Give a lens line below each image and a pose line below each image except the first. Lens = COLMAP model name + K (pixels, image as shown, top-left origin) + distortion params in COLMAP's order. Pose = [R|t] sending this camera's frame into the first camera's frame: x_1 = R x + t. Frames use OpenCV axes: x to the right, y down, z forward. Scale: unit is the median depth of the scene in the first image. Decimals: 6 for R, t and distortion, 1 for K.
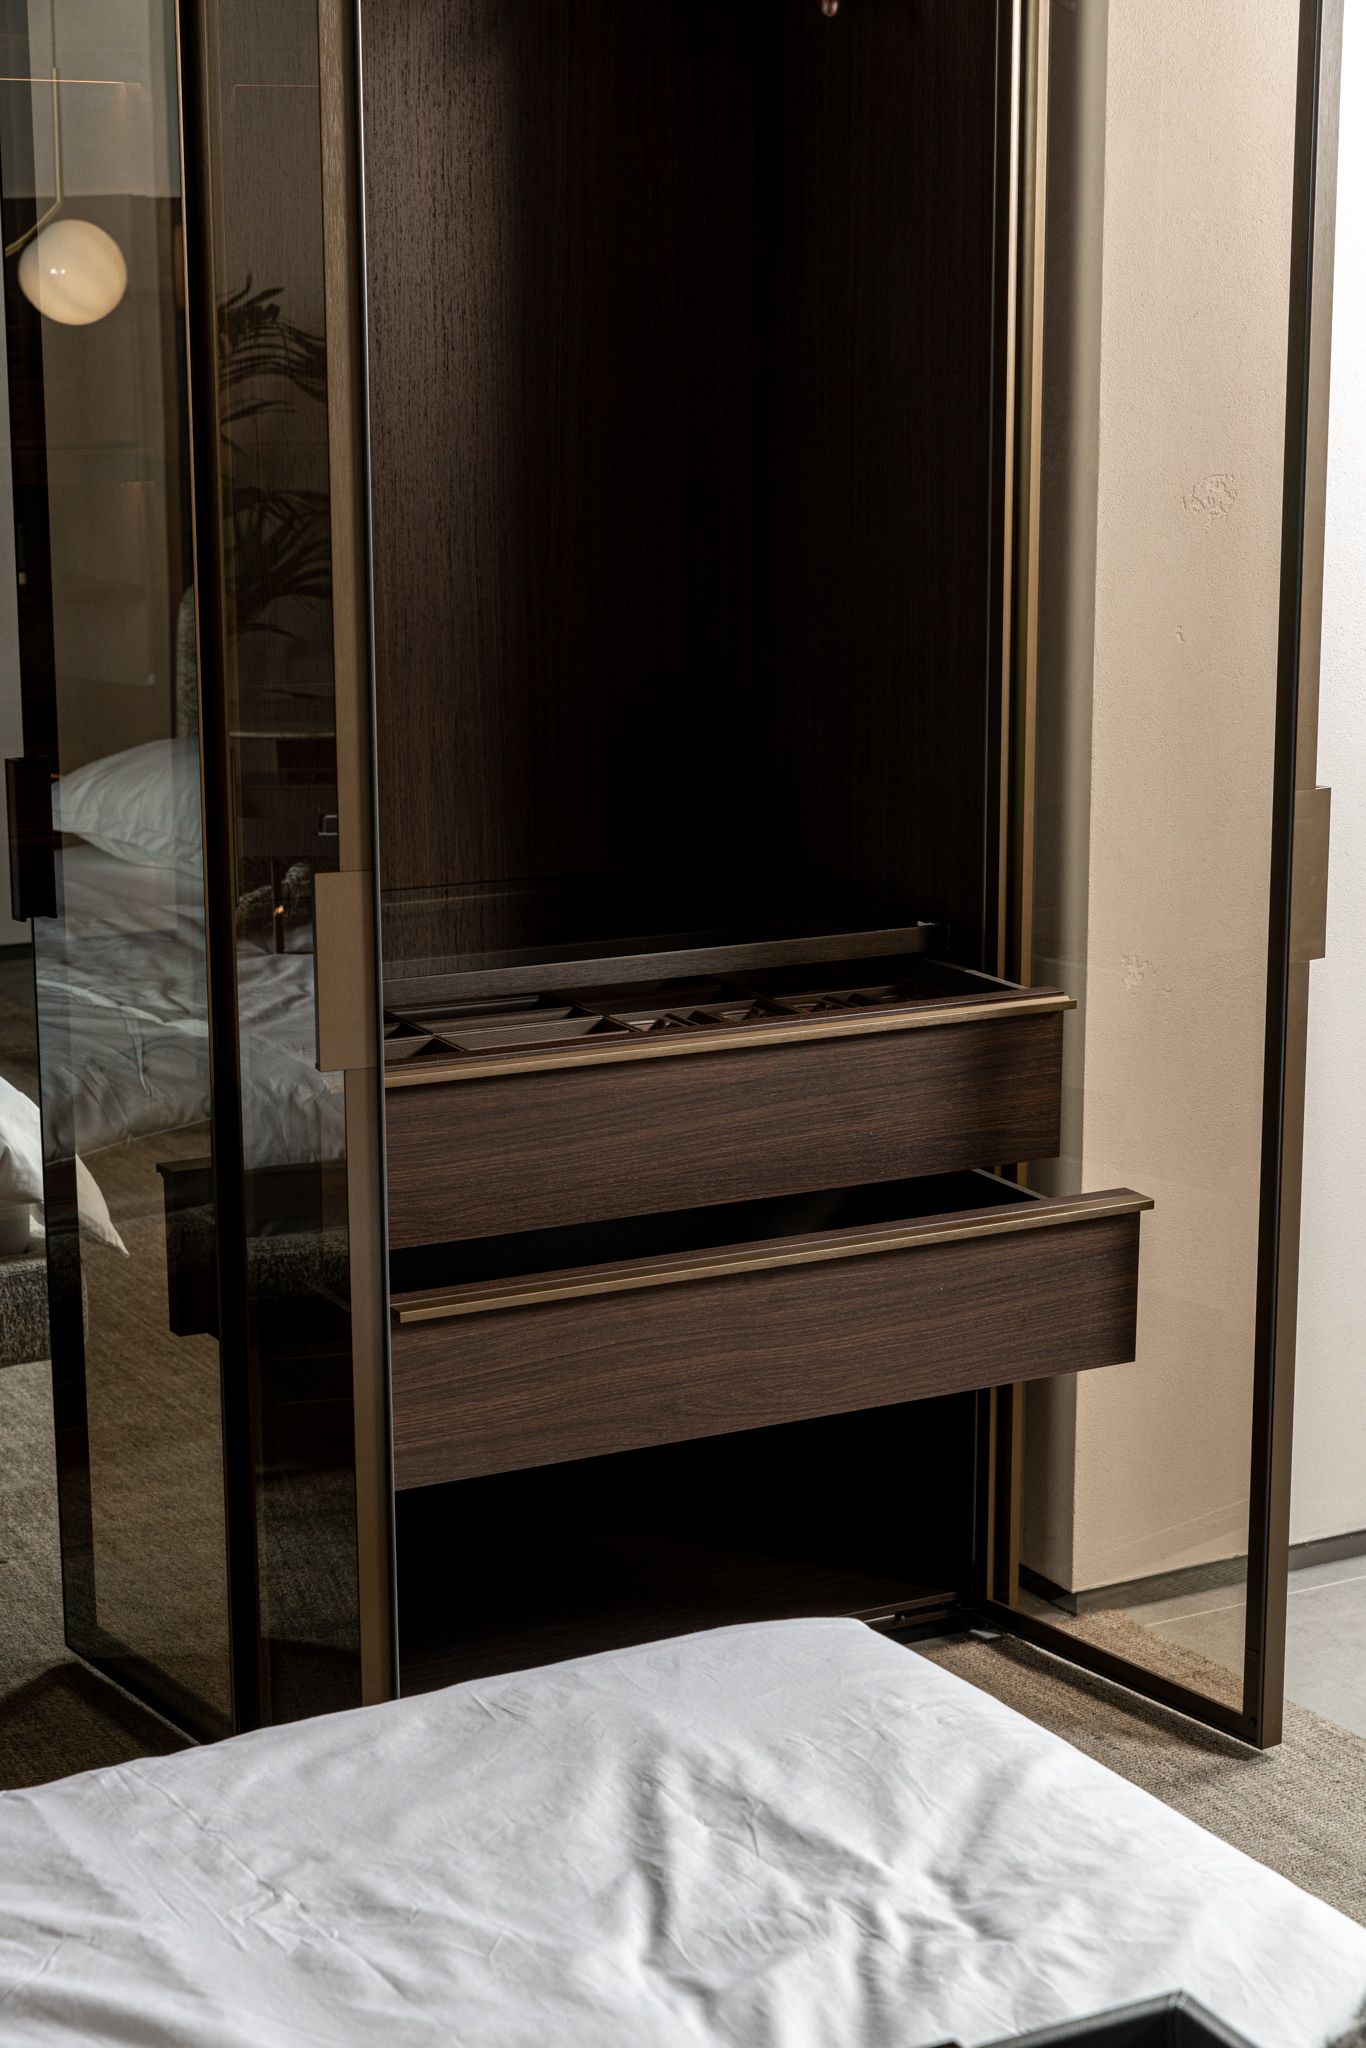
lens RADIAL K [[3490.9, 0, 717.2], [0, 3490.9, 1074.8], [0, 0, 1]] dist [-0.000342, 0.000000]
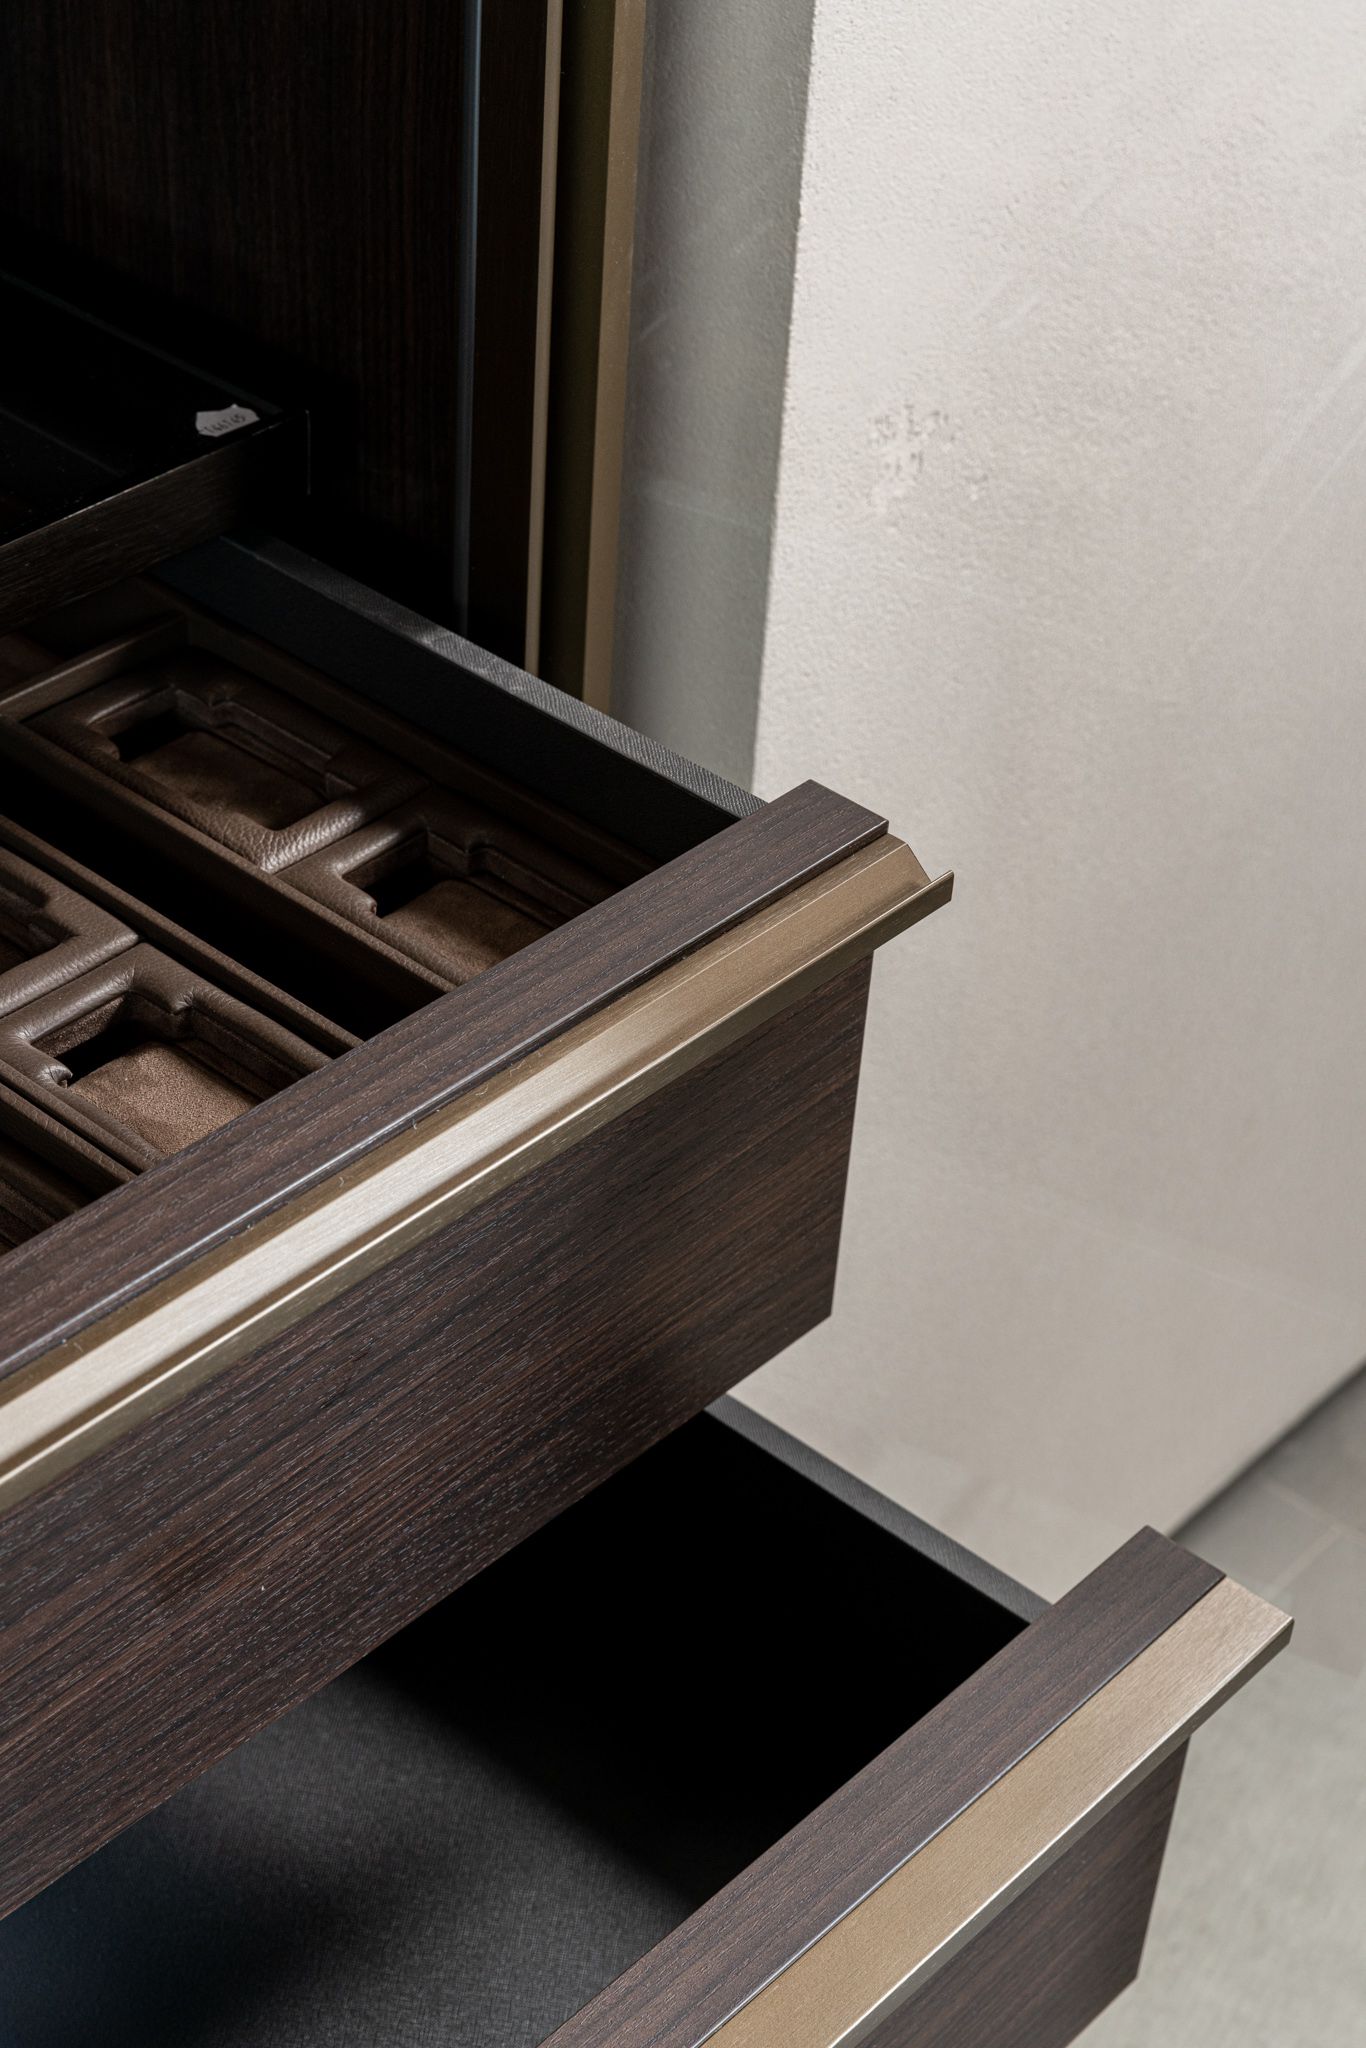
lens RADIAL K [[3846.4, 0, 683.0], [0, 3846.4, 1023.4], [0, 0, 1]] dist [0.014737, 0.000000]
pose [[0.935520, -0.173243, 0.307878, -0.005098], [0.025148, 0.901949, 0.431110, -0.137092], [-0.352377, -0.395570, 0.848148, 0.778256]]
